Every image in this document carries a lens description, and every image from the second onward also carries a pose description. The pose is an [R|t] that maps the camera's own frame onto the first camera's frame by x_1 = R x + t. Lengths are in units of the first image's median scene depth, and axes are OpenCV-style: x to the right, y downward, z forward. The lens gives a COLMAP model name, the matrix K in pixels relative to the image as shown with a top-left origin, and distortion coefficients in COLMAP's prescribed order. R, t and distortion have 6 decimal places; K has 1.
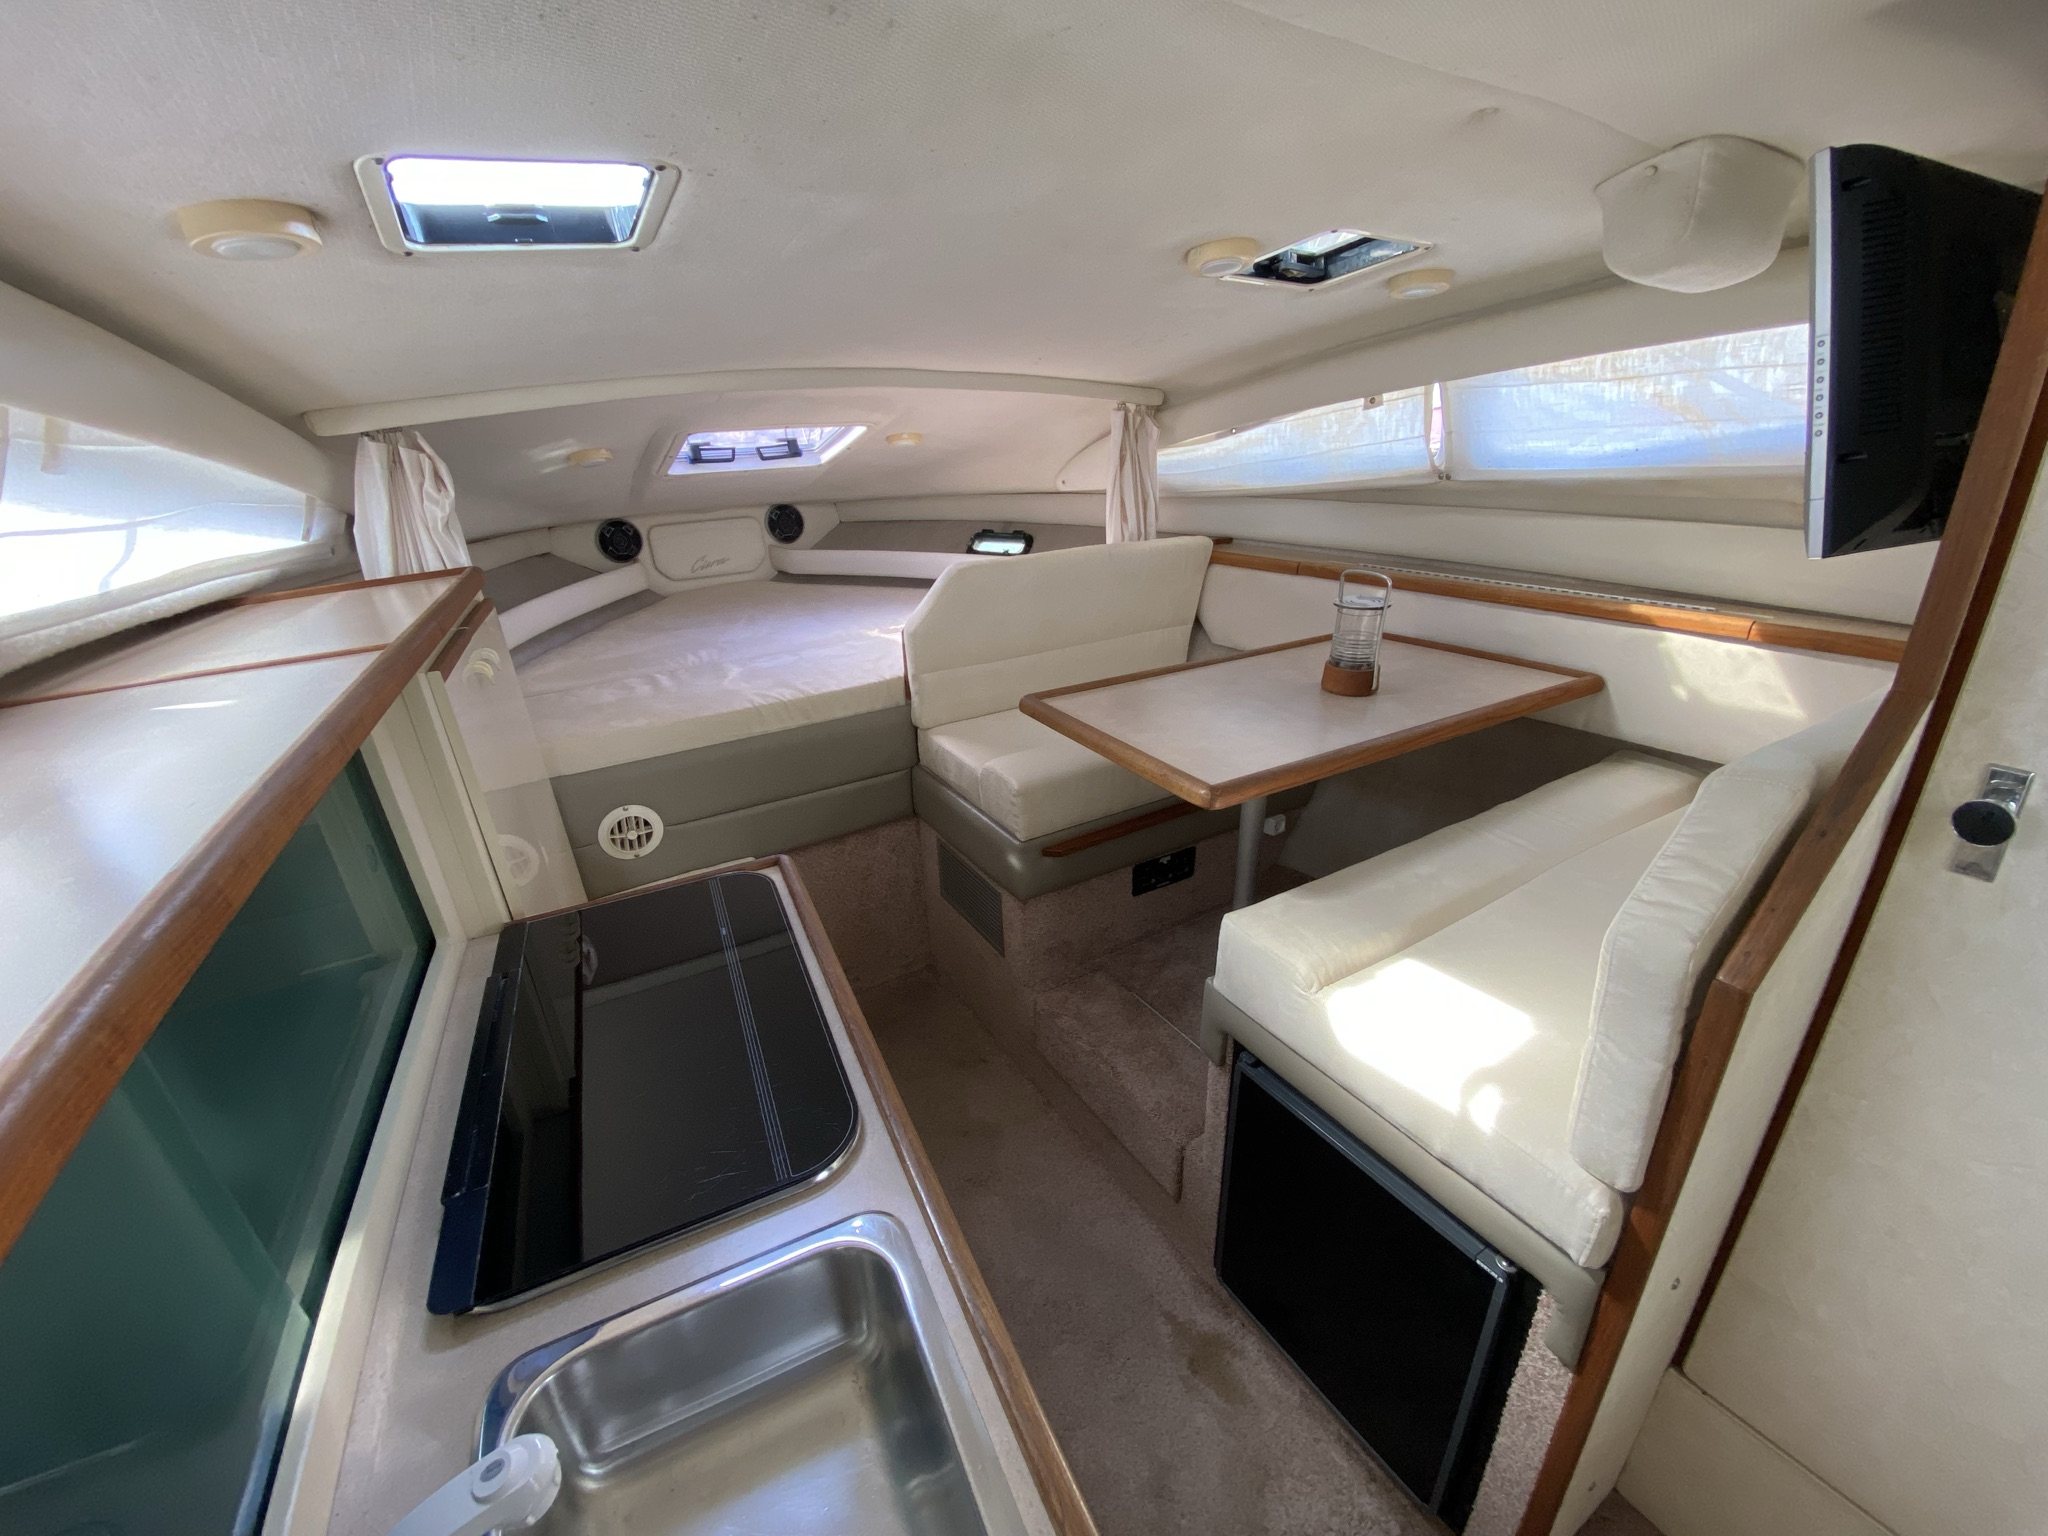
lens RADIAL K [[866.1, 0, 1025.8], [0, 866.1, 760.7], [0, 0, 1]] dist [0.009395, -0.004964]
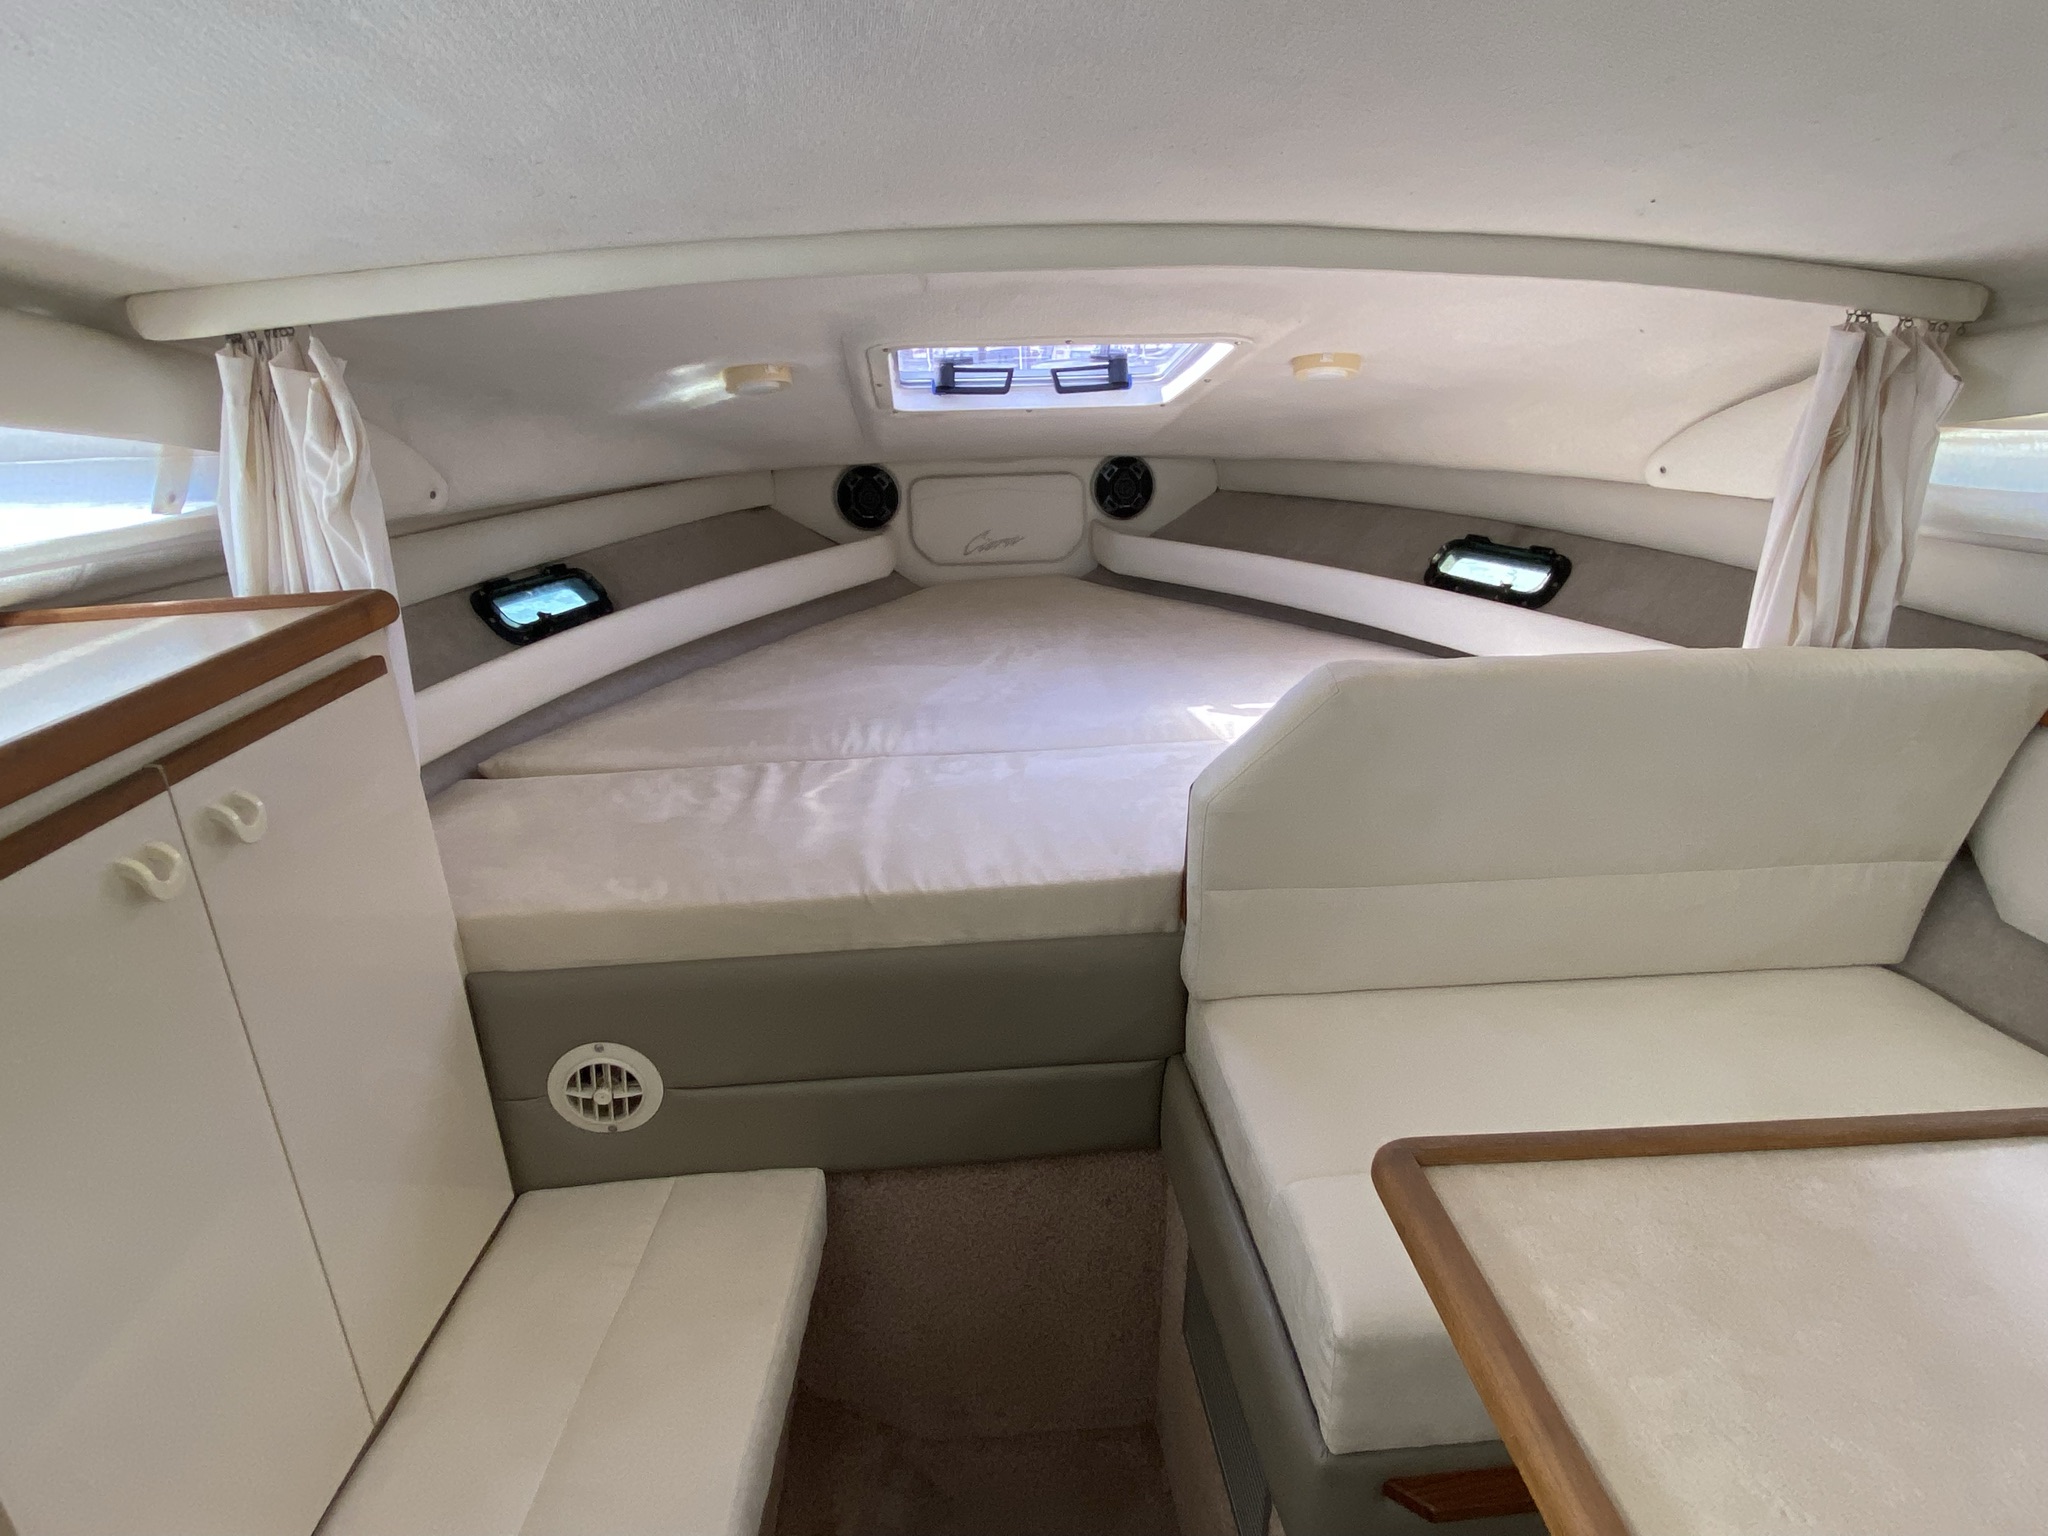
lens RADIAL K [[1181.9, 0, 982.1], [0, 1181.9, 757.8], [0, 0, 1]] dist [0.021123, -0.014346]
pose [[0.892495, 0.185576, -0.411112, 0.013938], [-0.190108, 0.981297, 0.030247, -0.184050], [0.409036, 0.051161, 0.911083, 0.421594]]
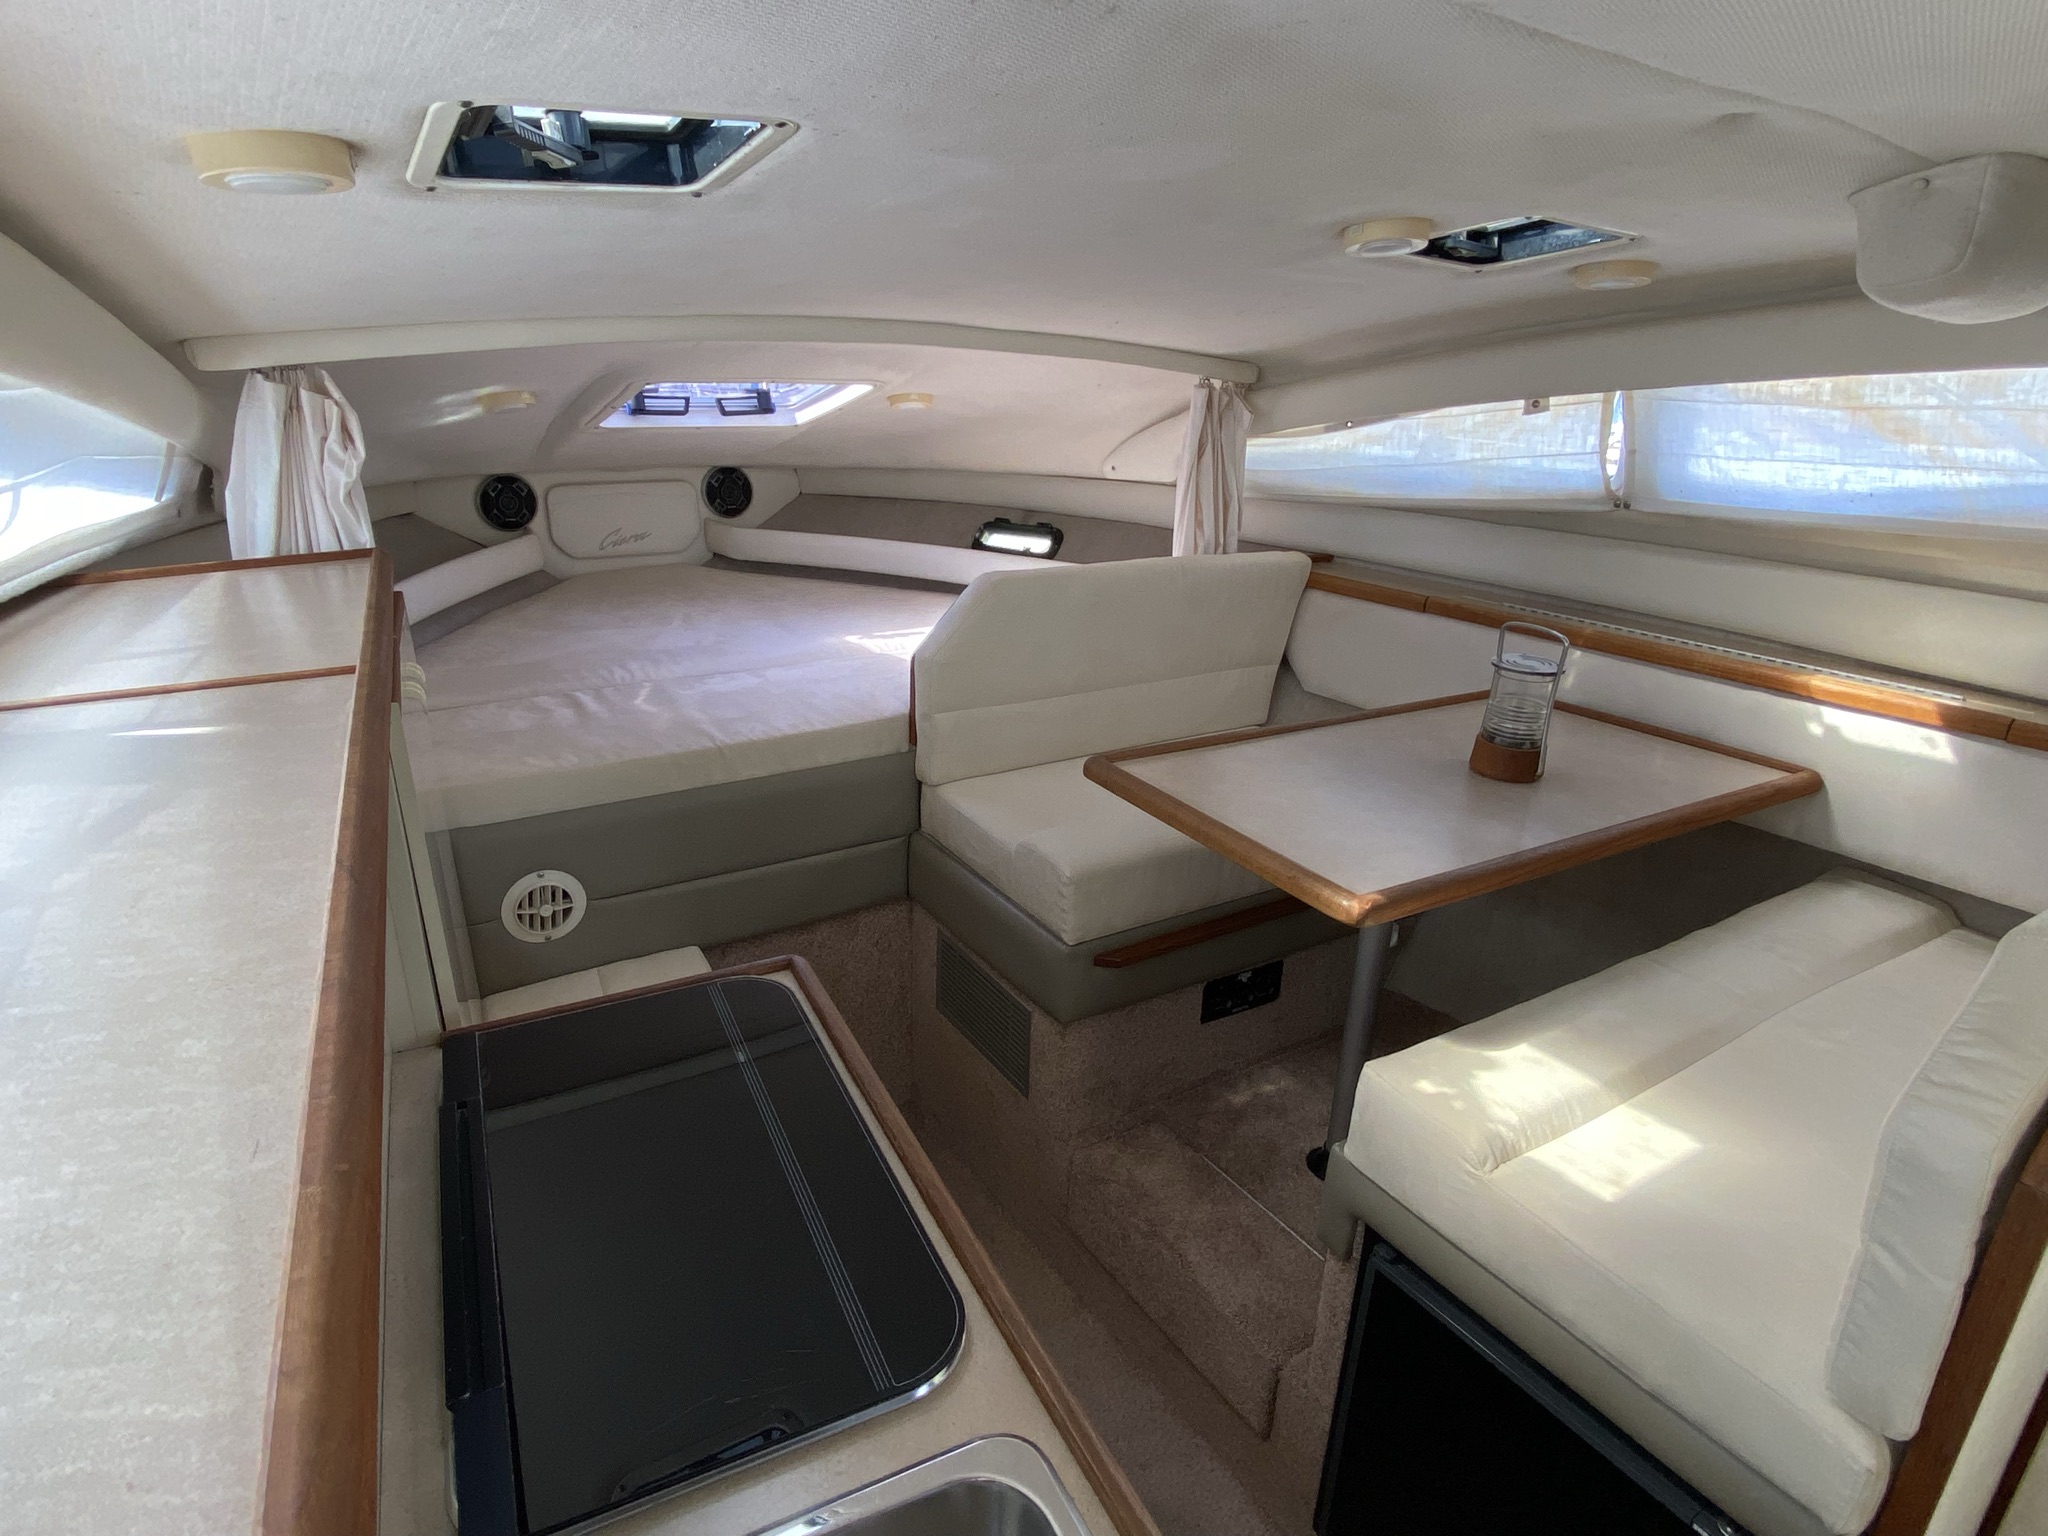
lens RADIAL K [[1181.9, 0, 1034.6], [0, 1181.9, 753.9], [0, 0, 1]] dist [0.021123, -0.014346]
pose [[0.997619, 0.055716, 0.040649, -0.083617], [-0.053610, 0.997249, -0.051186, -0.019078], [-0.043389, 0.048885, 0.997862, -0.041898]]
